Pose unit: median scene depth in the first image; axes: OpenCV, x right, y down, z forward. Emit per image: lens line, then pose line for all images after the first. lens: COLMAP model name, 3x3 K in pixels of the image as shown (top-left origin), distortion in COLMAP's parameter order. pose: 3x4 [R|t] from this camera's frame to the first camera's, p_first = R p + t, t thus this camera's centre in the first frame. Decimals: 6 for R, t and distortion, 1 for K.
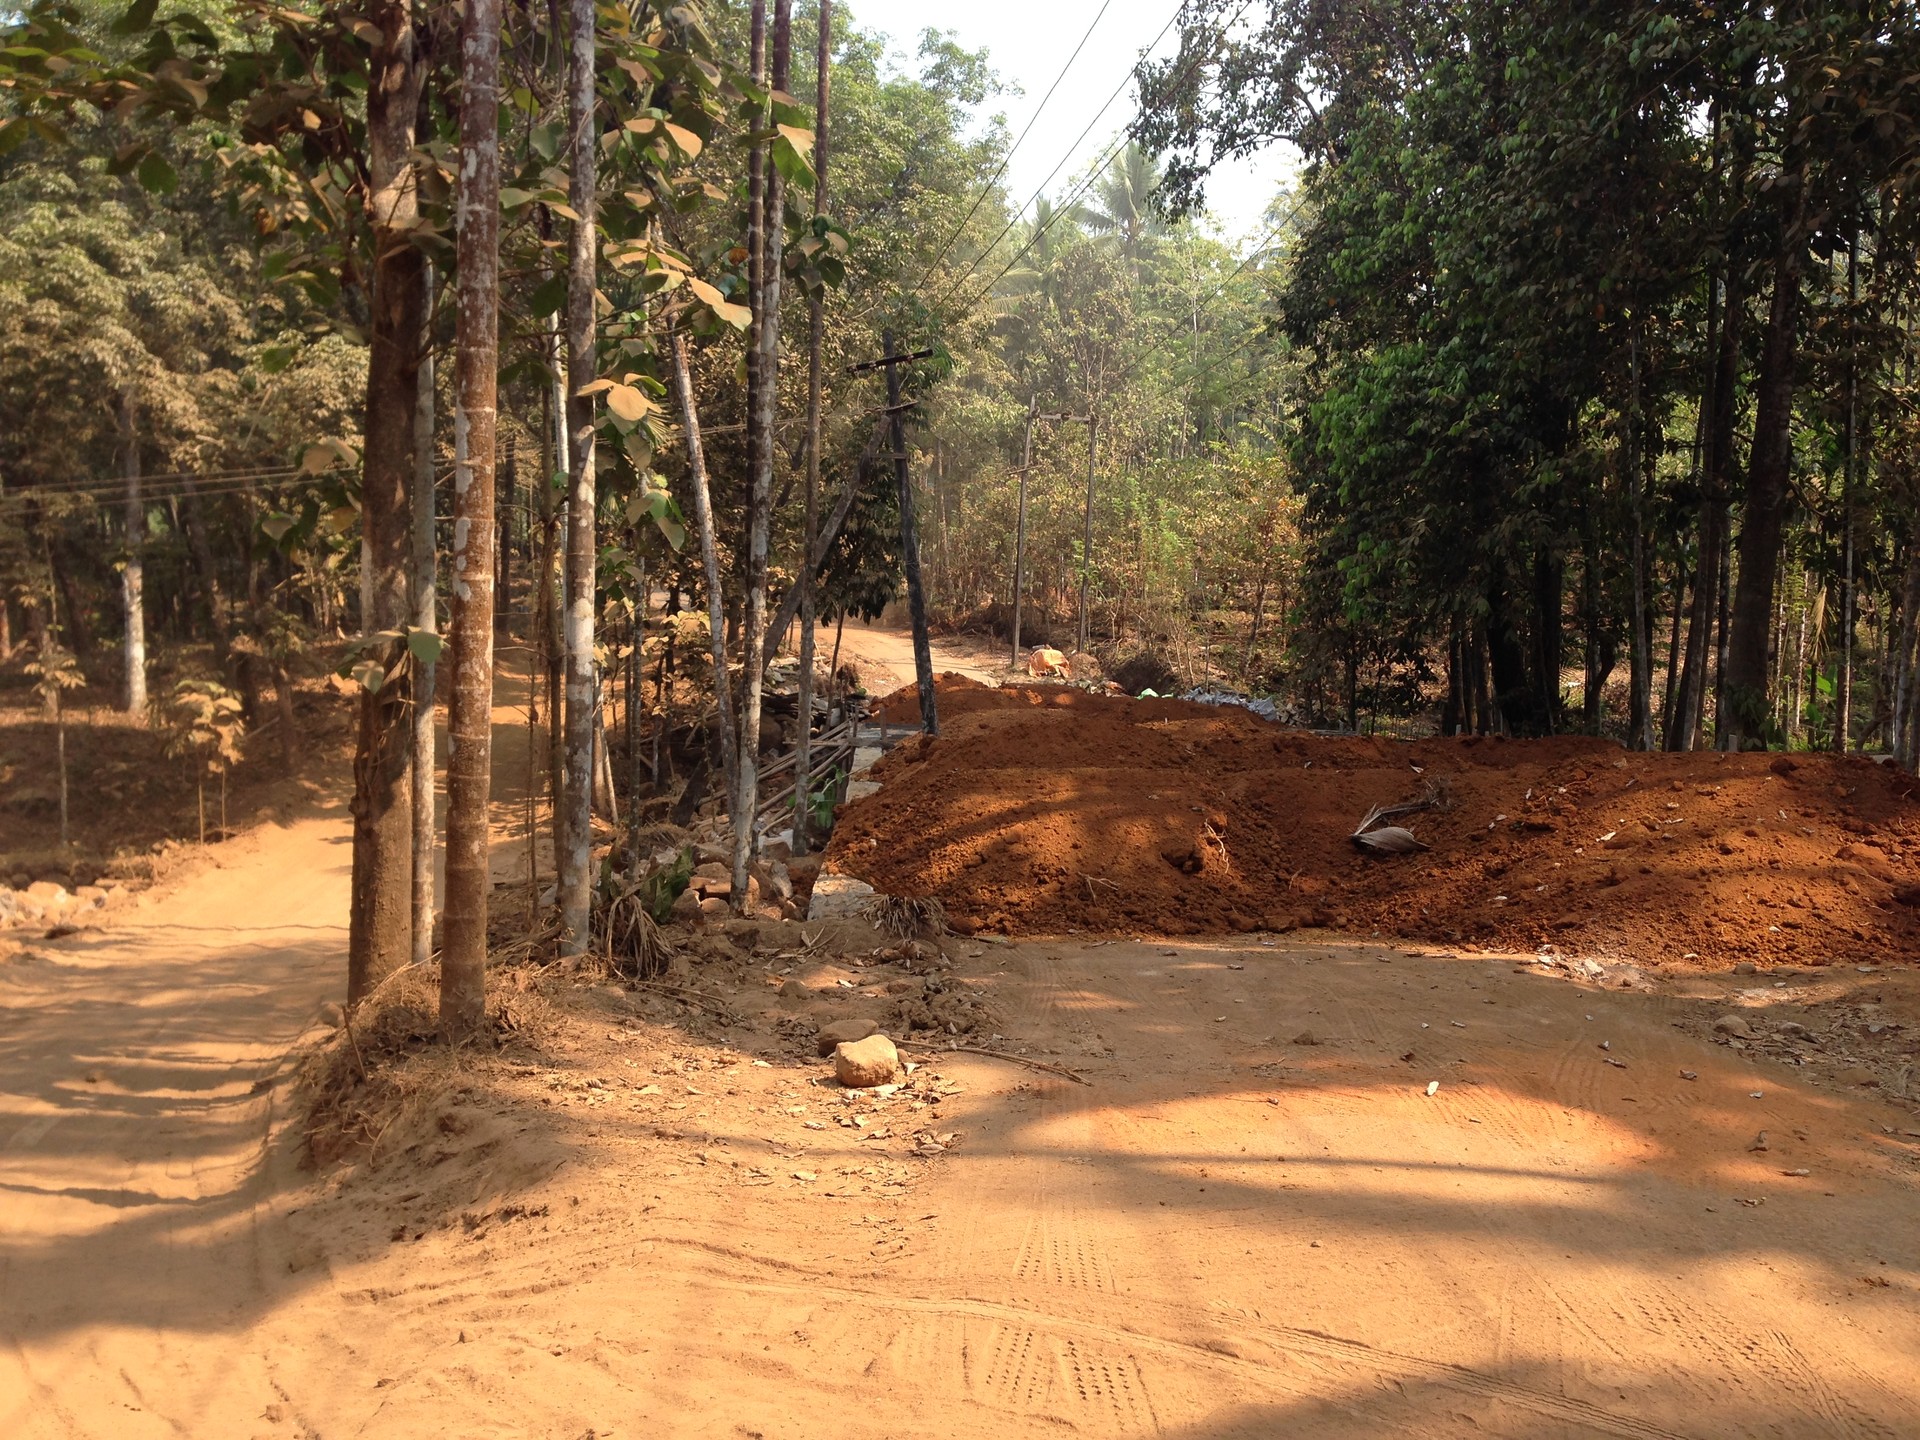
lens RADIAL K [[1828.6, 0, 960.9], [0, 1828.6, 753.8], [0, 0, 1]] dist [0.143490, -0.198290]
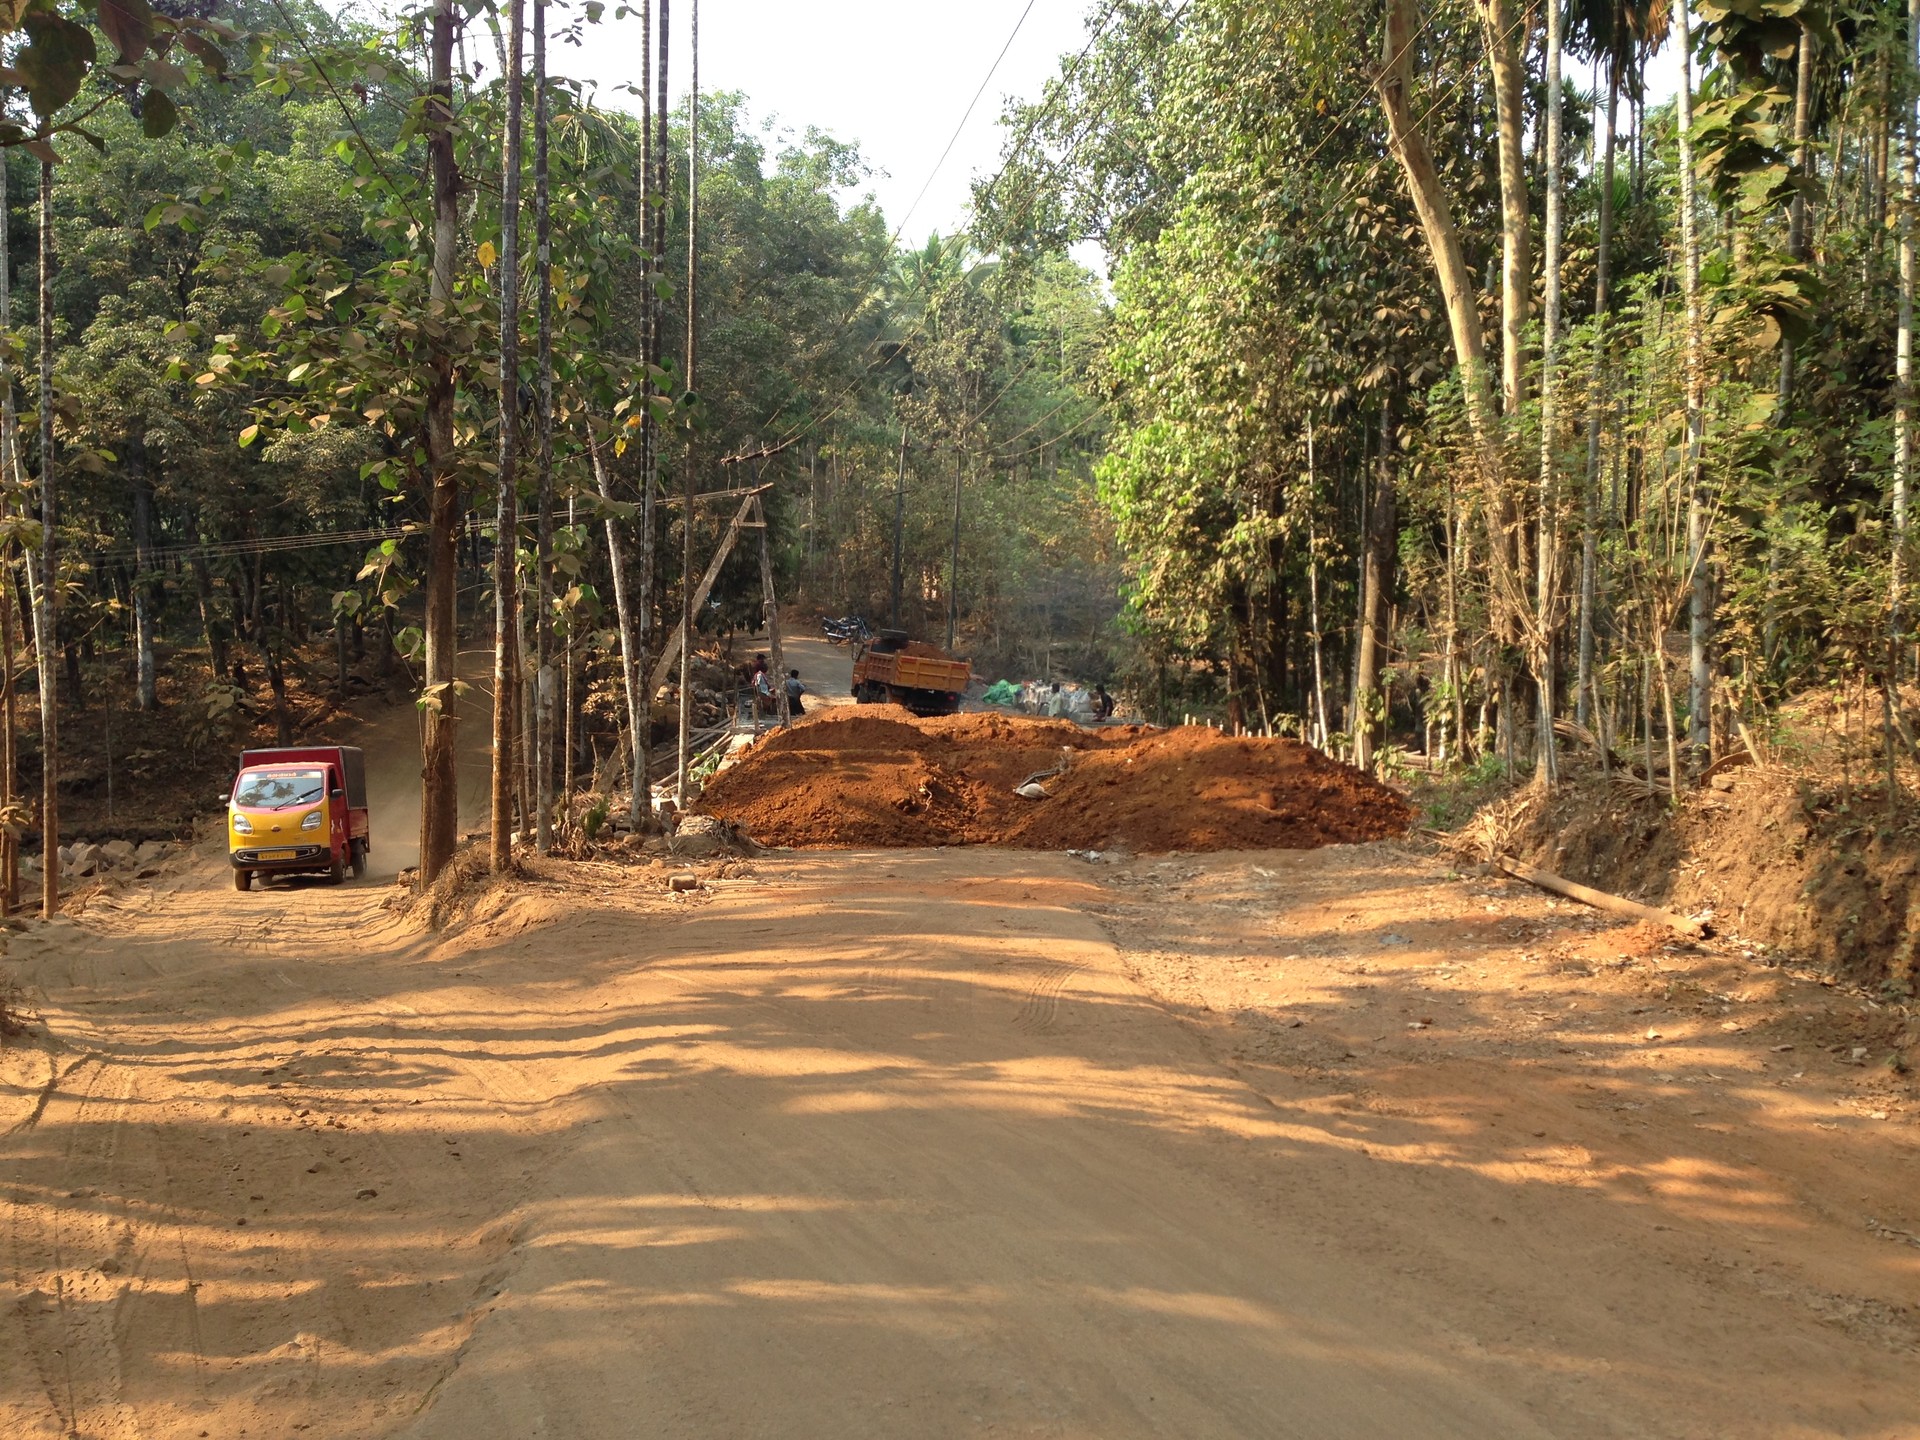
lens RADIAL K [[1830.2, 0, 962.3], [0, 1830.2, 743.8], [0, 0, 1]] dist [0.141547, -0.197364]
pose [[0.998944, -0.007982, 0.045243, 0.023966], [0.007851, 0.999964, 0.003061, 0.000378], [-0.045266, -0.002703, 0.998971, -0.182634]]
